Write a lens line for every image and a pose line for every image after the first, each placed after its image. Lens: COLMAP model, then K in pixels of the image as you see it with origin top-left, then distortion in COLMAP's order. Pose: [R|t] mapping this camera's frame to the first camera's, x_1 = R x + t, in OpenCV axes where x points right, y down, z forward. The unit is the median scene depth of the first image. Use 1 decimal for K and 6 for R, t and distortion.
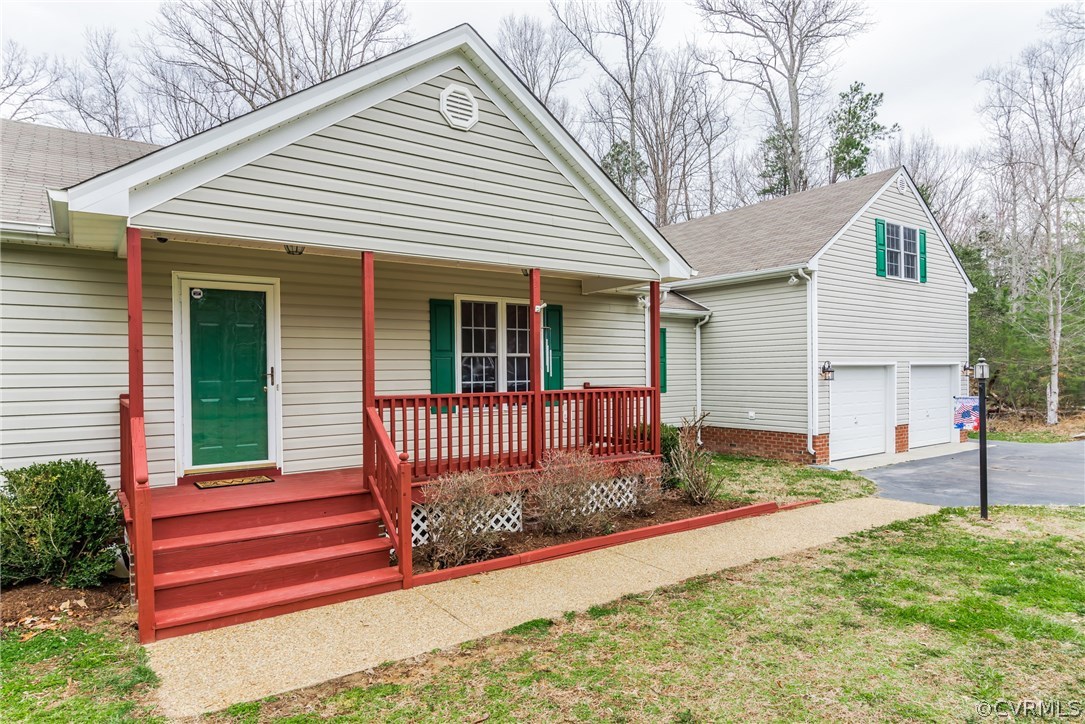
lens RADIAL K [[660.7, 0, 542.5], [0, 660.7, 362.0], [0, 0, 1]] dist [0.020587, -0.000384]
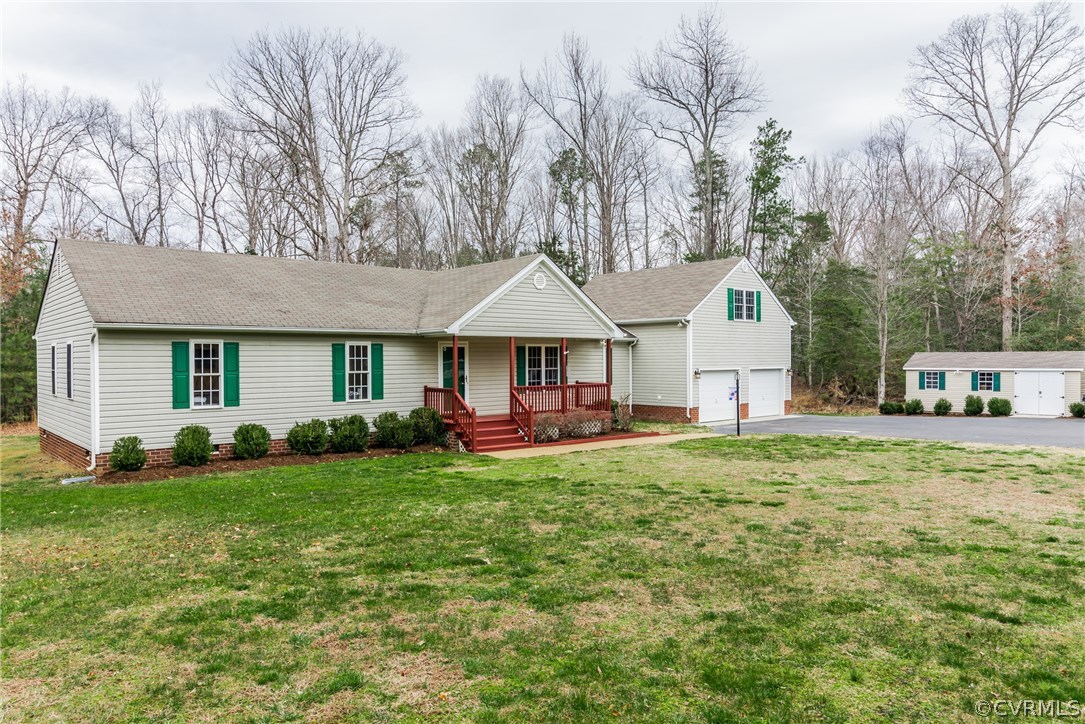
lens RADIAL K [[726.2, 0, 542.5], [0, 726.2, 362.0], [0, 0, 1]] dist [-0.001733, -0.000382]
pose [[0.995389, 0.003969, 0.095836, -0.194630], [-0.005425, 0.999874, 0.014935, -0.046254], [-0.095765, -0.015386, 0.995285, -0.965900]]
